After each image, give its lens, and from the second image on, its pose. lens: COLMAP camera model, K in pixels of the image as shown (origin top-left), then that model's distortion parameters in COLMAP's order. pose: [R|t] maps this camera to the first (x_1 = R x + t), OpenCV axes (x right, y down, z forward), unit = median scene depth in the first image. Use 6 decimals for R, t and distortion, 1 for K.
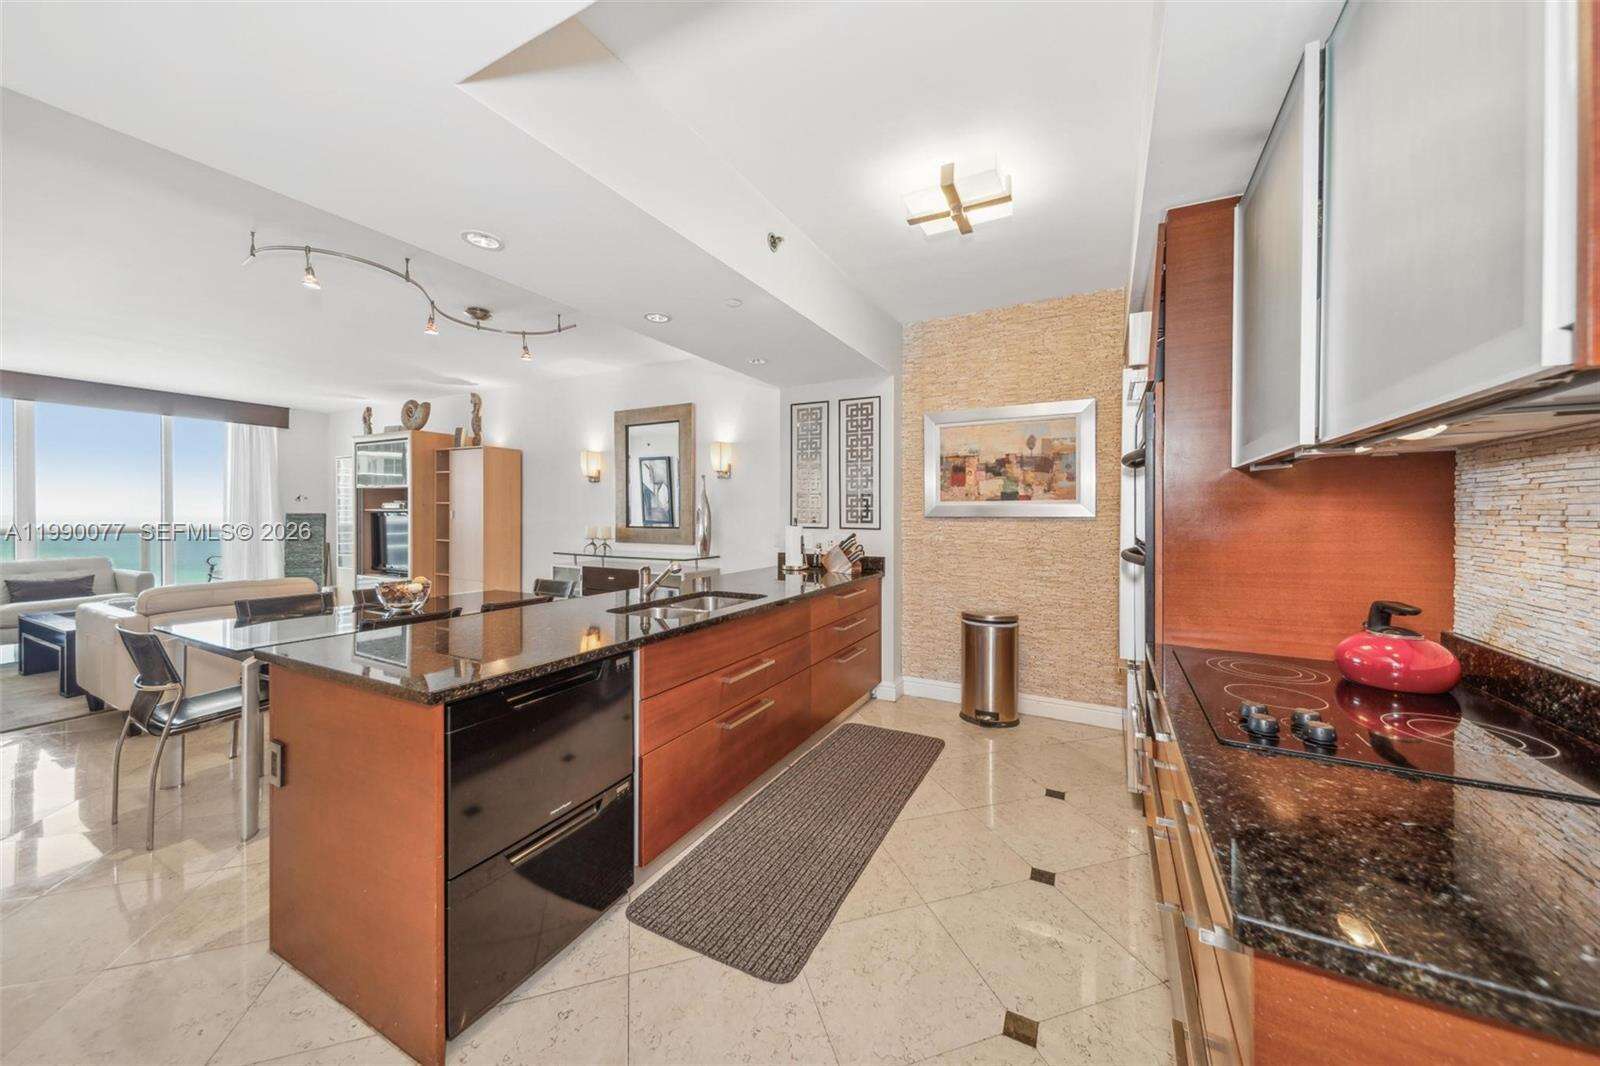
lens RADIAL K [[565.7, 0, 802.7], [0, 565.7, 516.3], [0, 0, 1]] dist [0.011421, -0.004616]
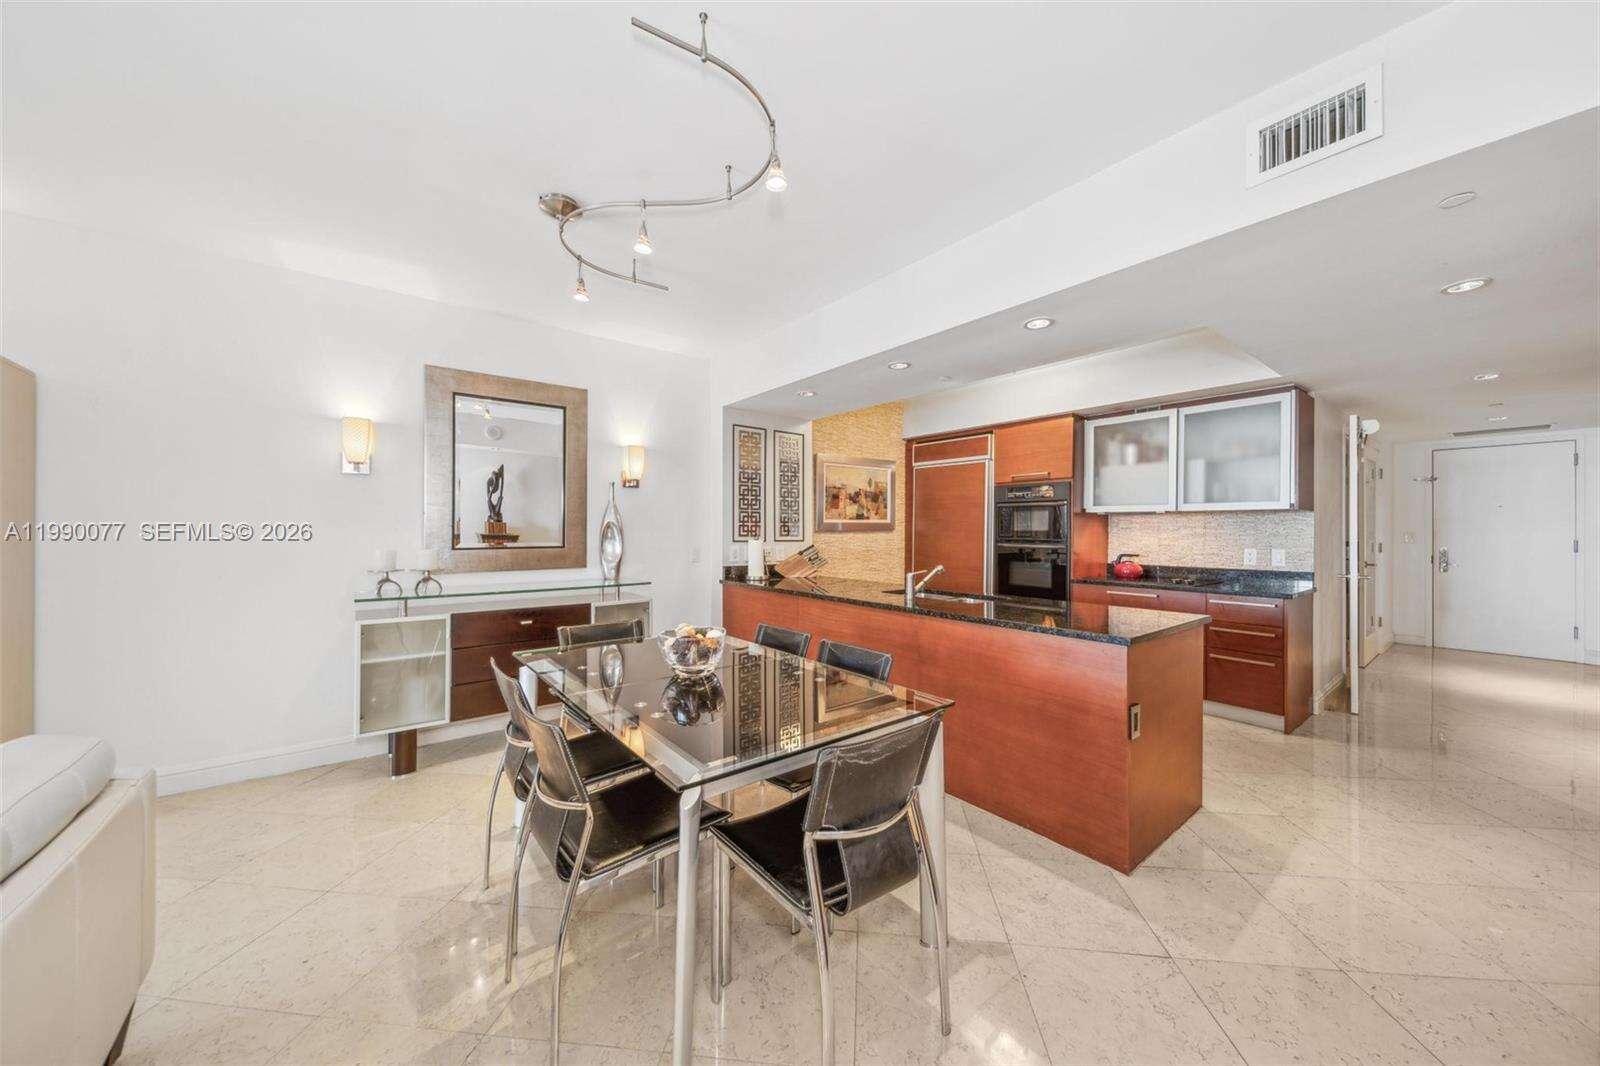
lens RADIAL K [[565.7, 0, 792.0], [0, 565.7, 525.6], [0, 0, 1]] dist [0.011421, -0.004616]
pose [[0.401586, 0.004808, 0.915809, -0.990516], [0.005731, 0.999953, -0.007762, -0.001246], [-0.915803, 0.008366, 0.401540, 0.505945]]
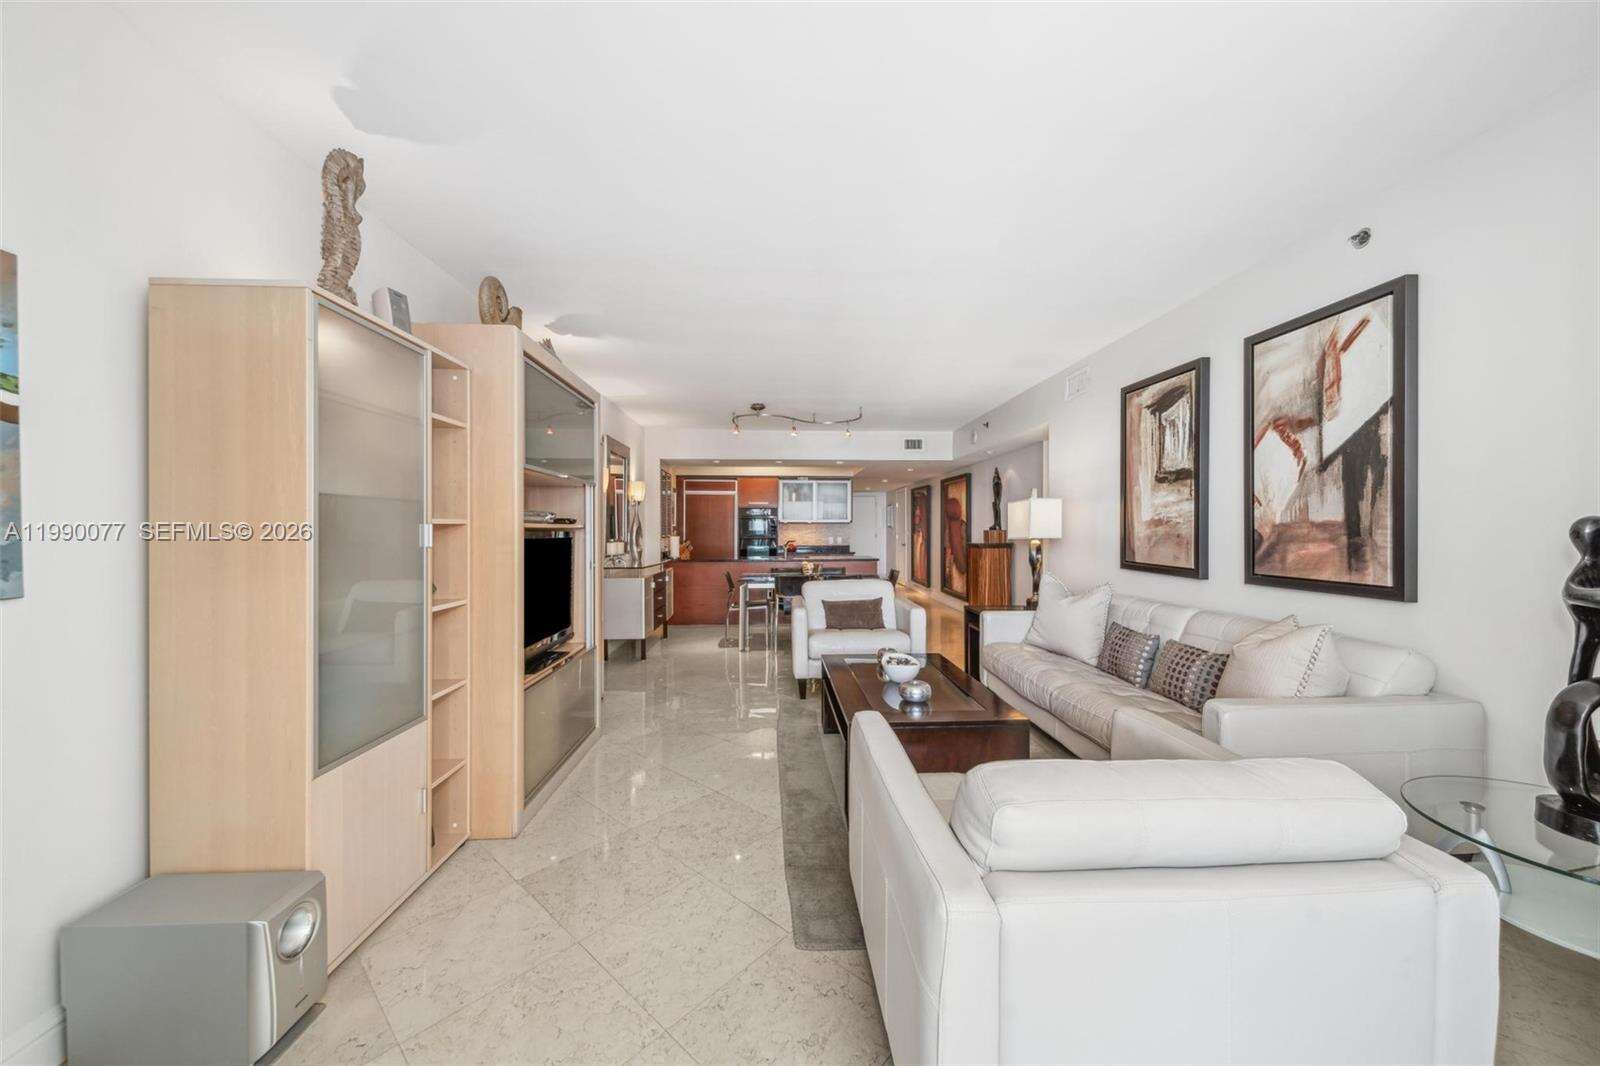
lens RADIAL K [[565.7, 0, 795.4], [0, 565.7, 527.6], [0, 0, 1]] dist [0.011421, -0.004616]
pose [[-0.502574, -0.000643, 0.864534, -1.896828], [0.004827, 0.999982, 0.003550, -0.016644], [-0.864521, 0.005958, -0.502562, 1.611593]]
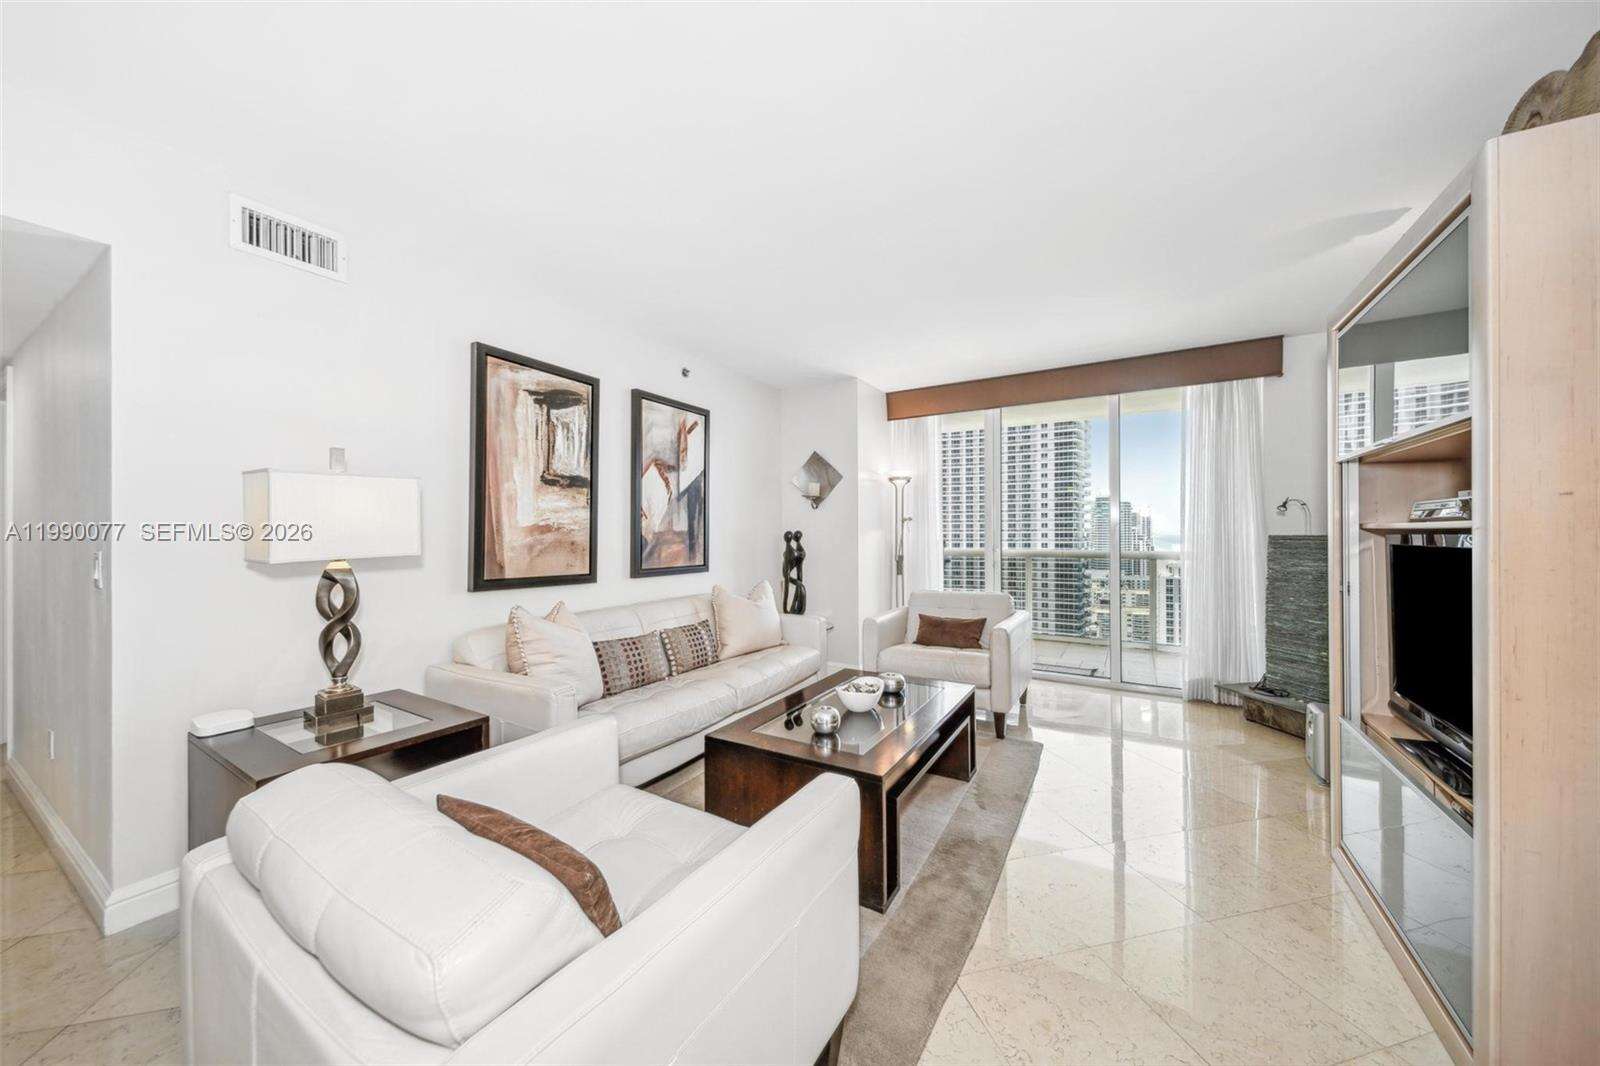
lens RADIAL K [[565.7, 0, 807.7], [0, 565.7, 531.7], [0, 0, 1]] dist [0.011421, -0.004616]
pose [[-0.035148, -0.006278, -0.999362, -0.691336], [-0.003421, 0.999975, -0.006162, -0.011547], [0.999376, 0.003202, -0.035168, 1.091412]]
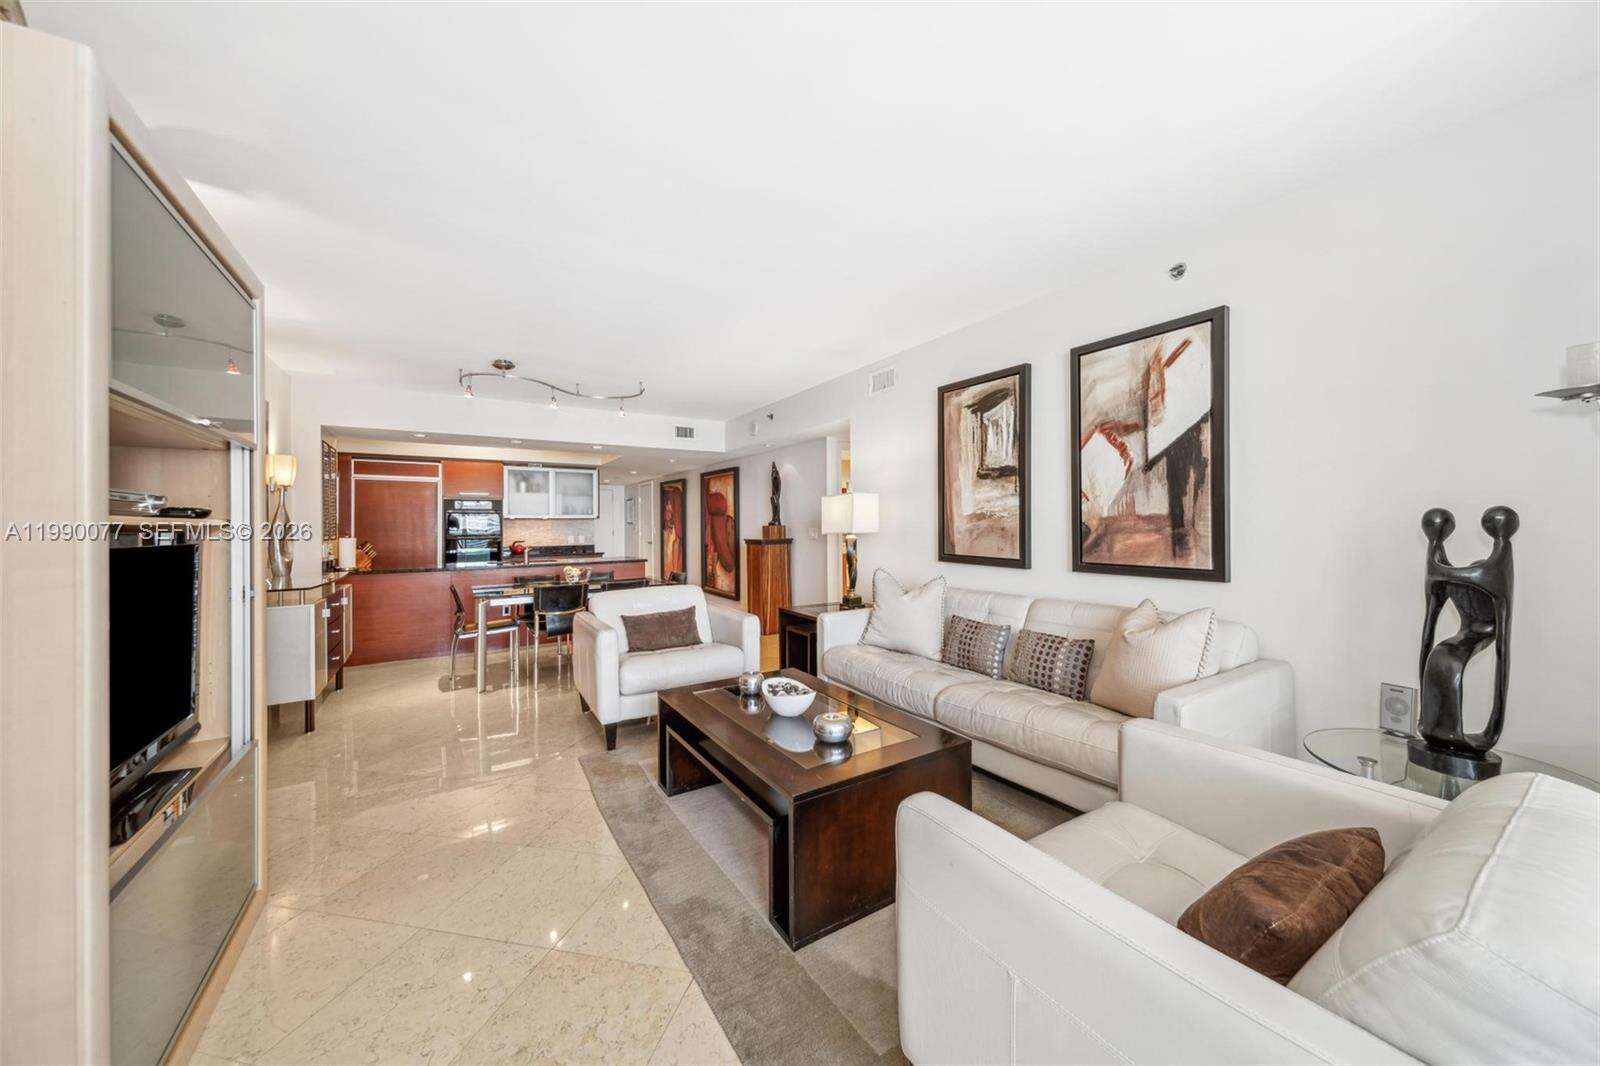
lens RADIAL K [[565.7, 0, 809.5], [0, 565.7, 519.5], [0, 0, 1]] dist [0.011421, -0.004616]
pose [[-0.867569, 0.008273, 0.497249, -1.644848], [0.008603, 0.999962, -0.001627, -0.014887], [-0.497243, 0.002866, -0.867607, 1.623923]]
